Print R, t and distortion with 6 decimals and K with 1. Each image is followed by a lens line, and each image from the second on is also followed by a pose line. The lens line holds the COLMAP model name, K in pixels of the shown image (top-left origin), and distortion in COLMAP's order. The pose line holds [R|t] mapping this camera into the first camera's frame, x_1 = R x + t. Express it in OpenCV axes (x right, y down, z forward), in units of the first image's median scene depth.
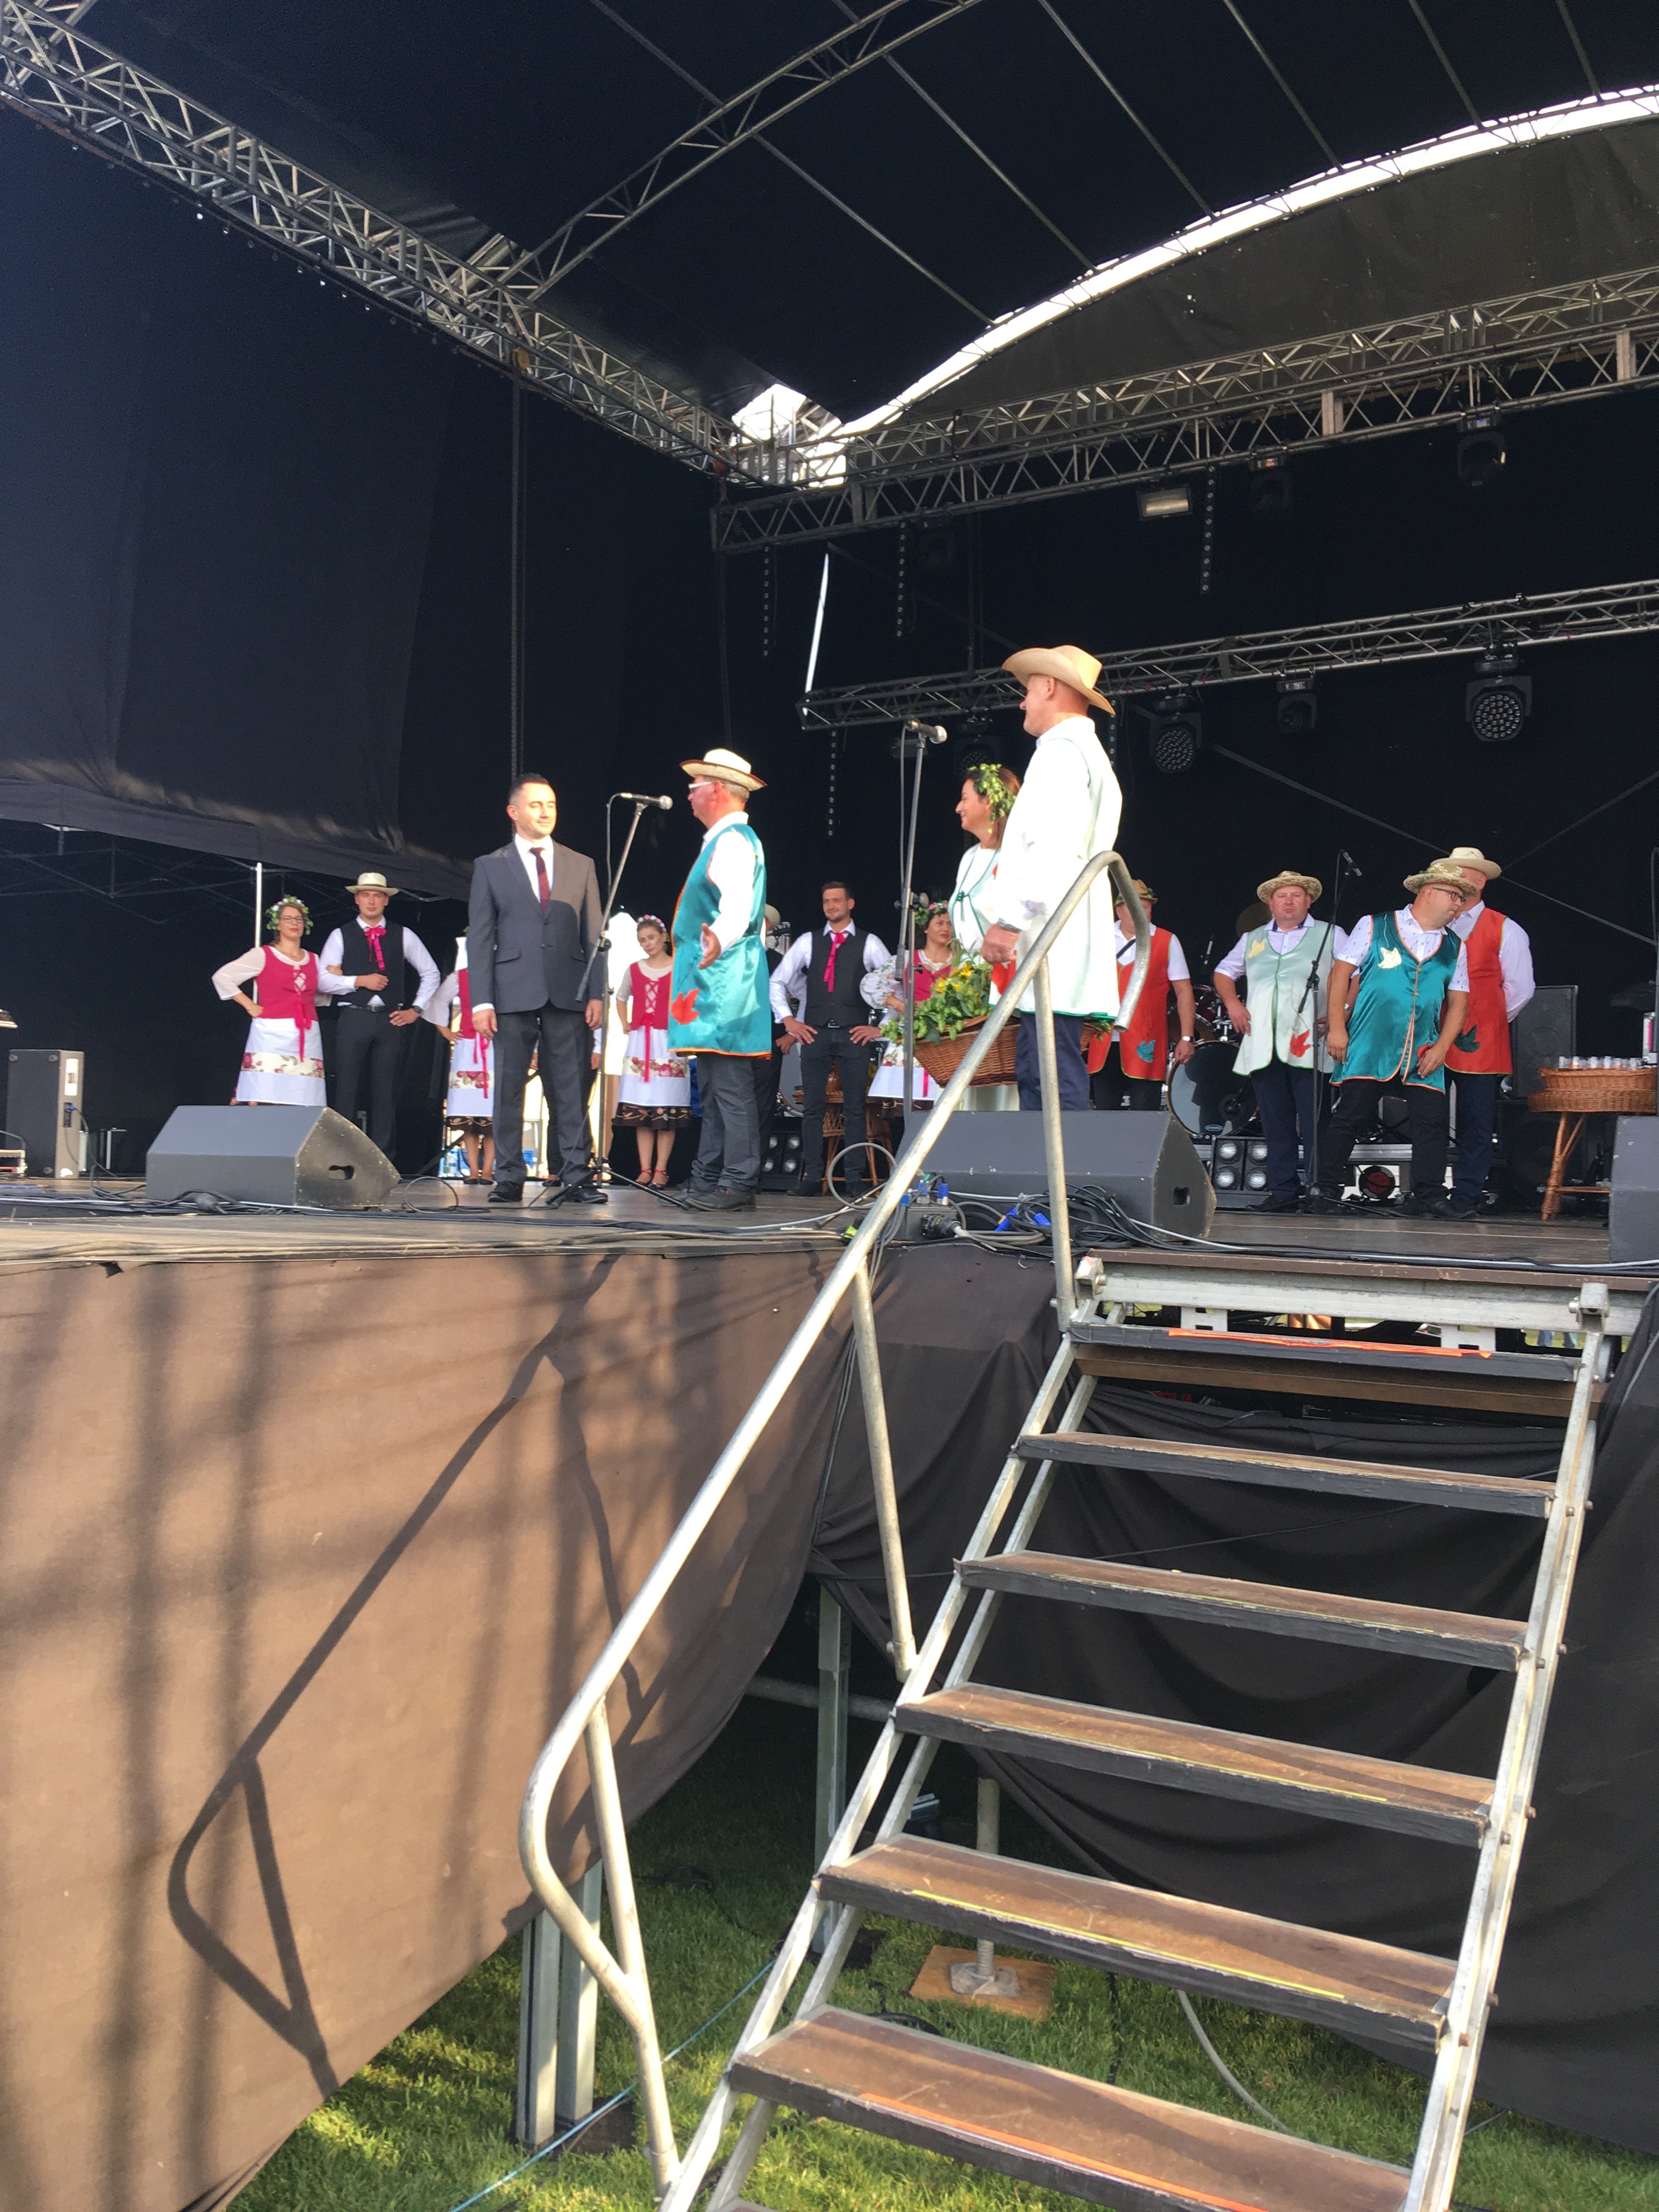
lens RADIAL K [[1855.6, 0, 823.0], [0, 1855.6, 1101.7], [0, 0, 1]] dist [0.105438, -0.161842]
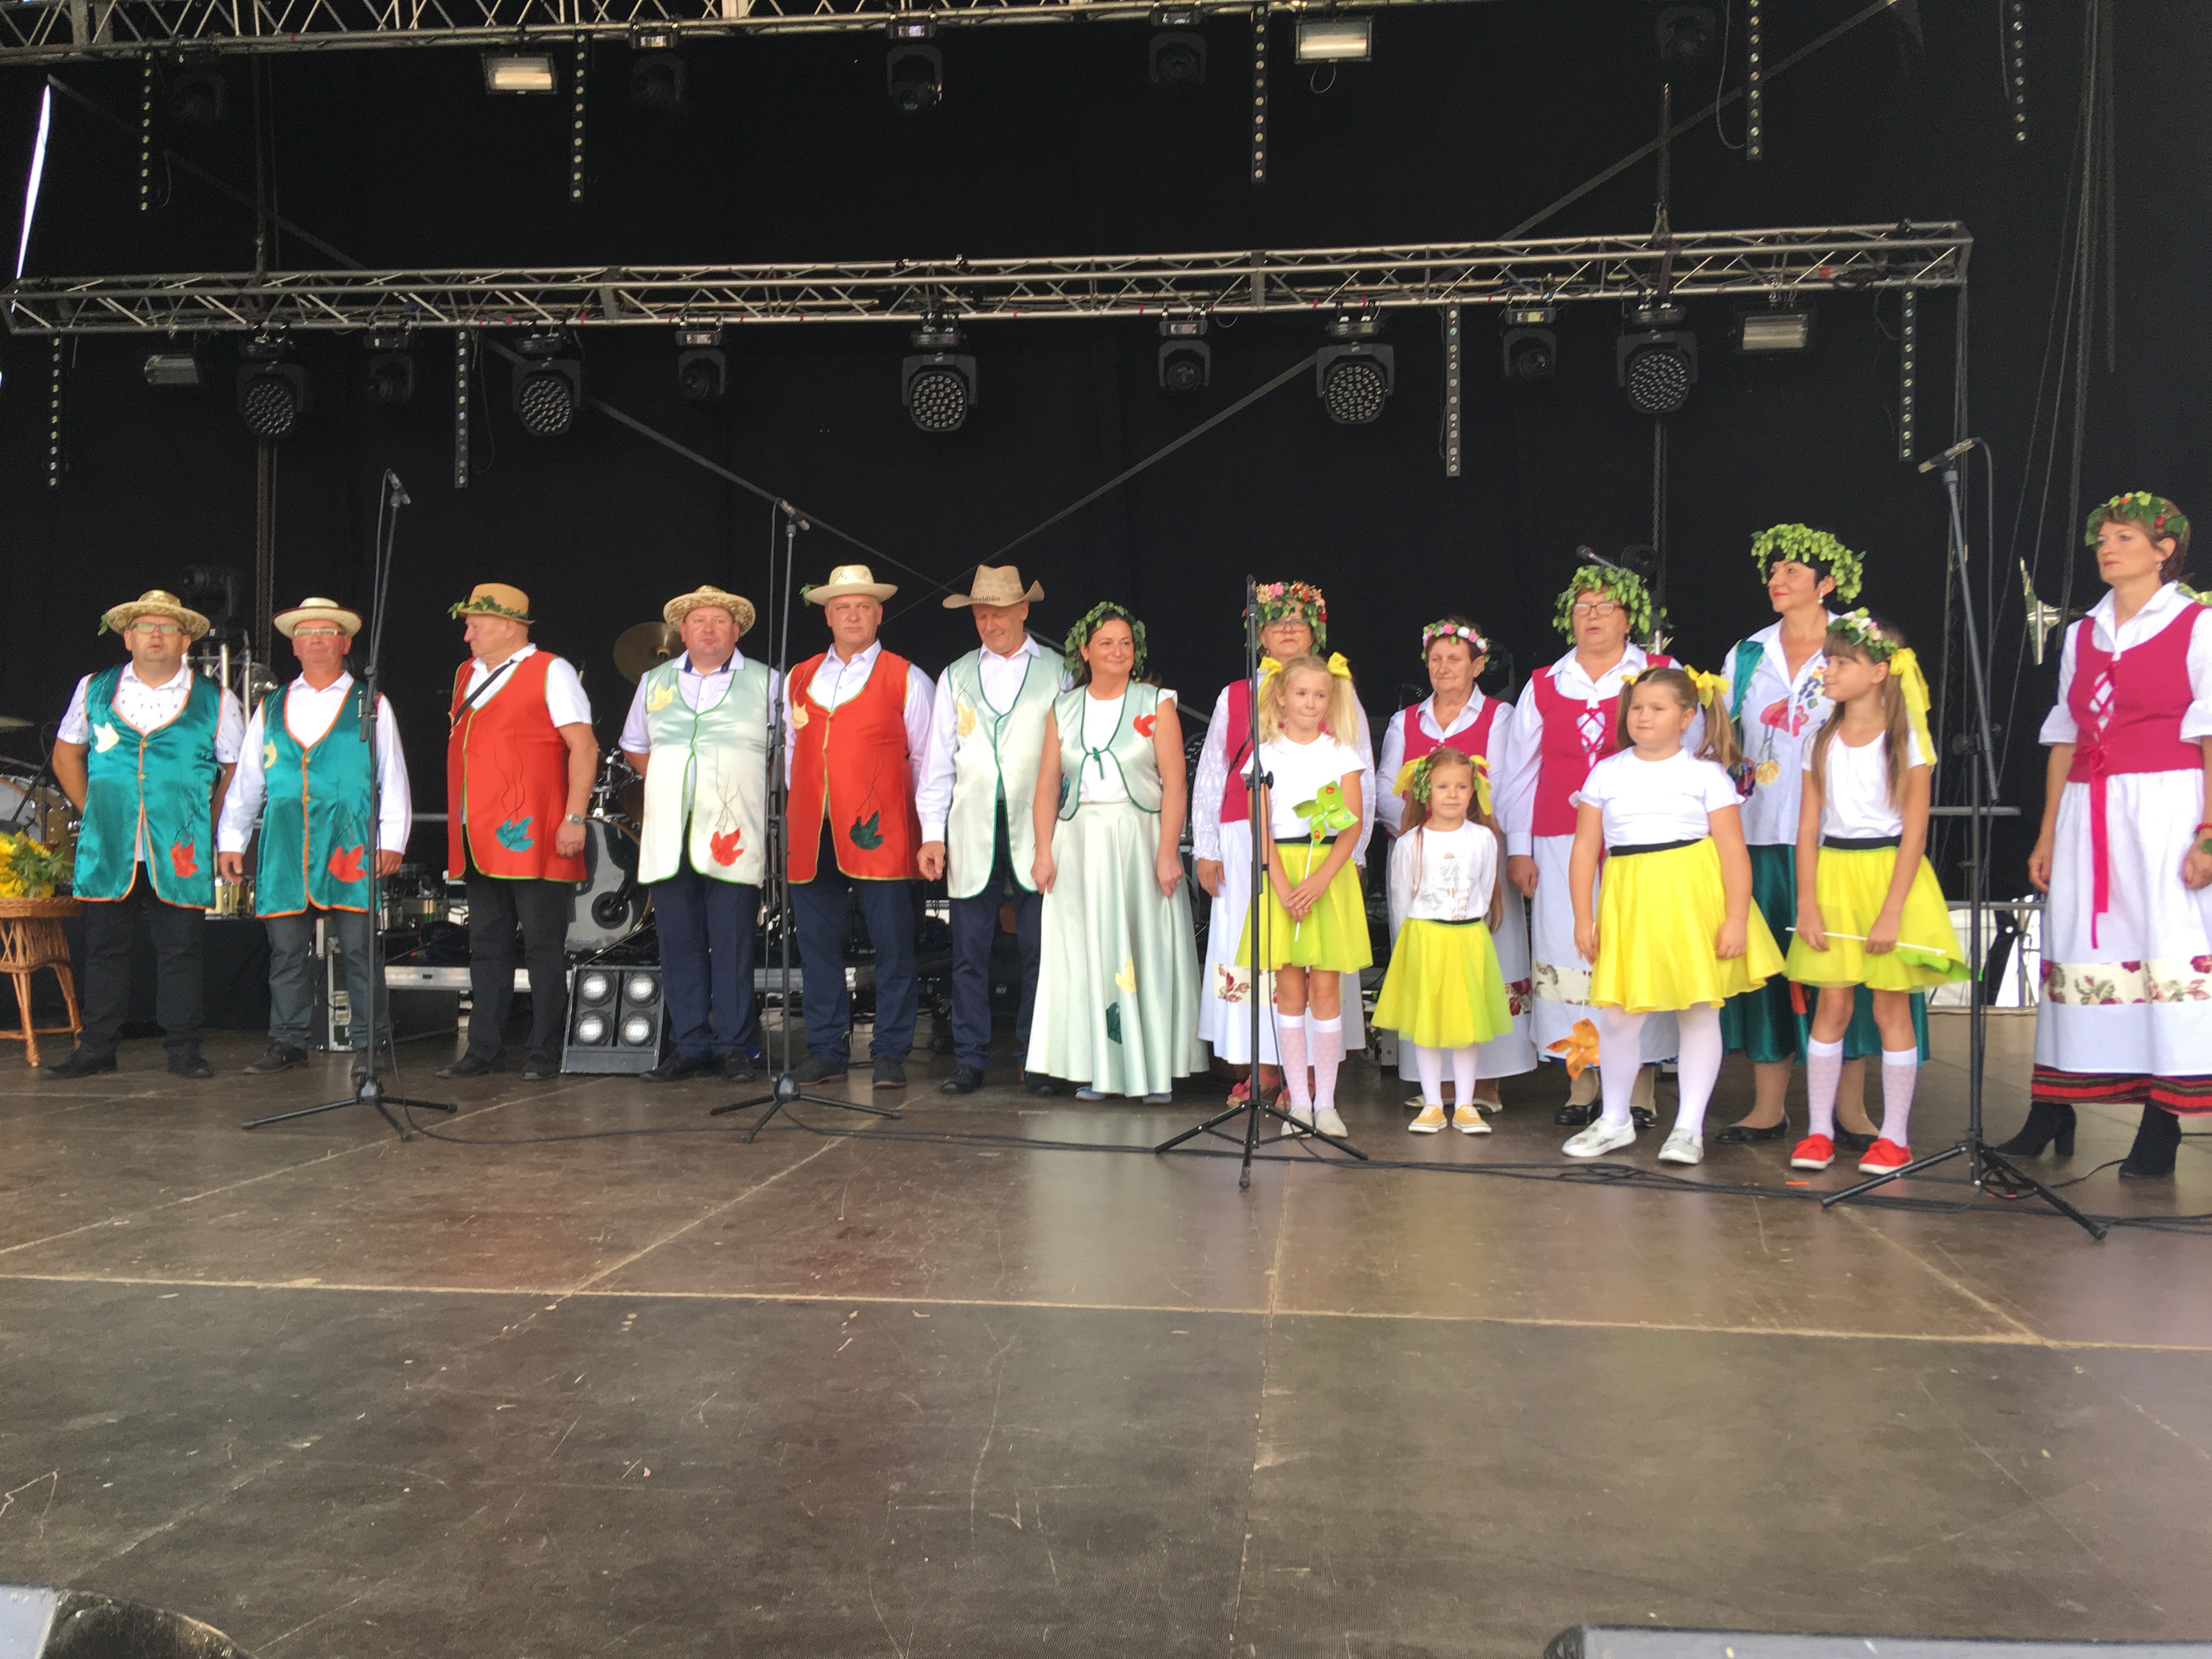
lens RADIAL K [[1855.6, 0, 1107.0], [0, 1855.6, 851.8], [0, 0, 1]] dist [0.105438, -0.161842]
pose [[0.902808, -0.018203, 0.429658, 0.063003], [0.002342, 0.999297, 0.037414, -0.034056], [-0.430037, -0.032771, 0.902216, 0.201689]]
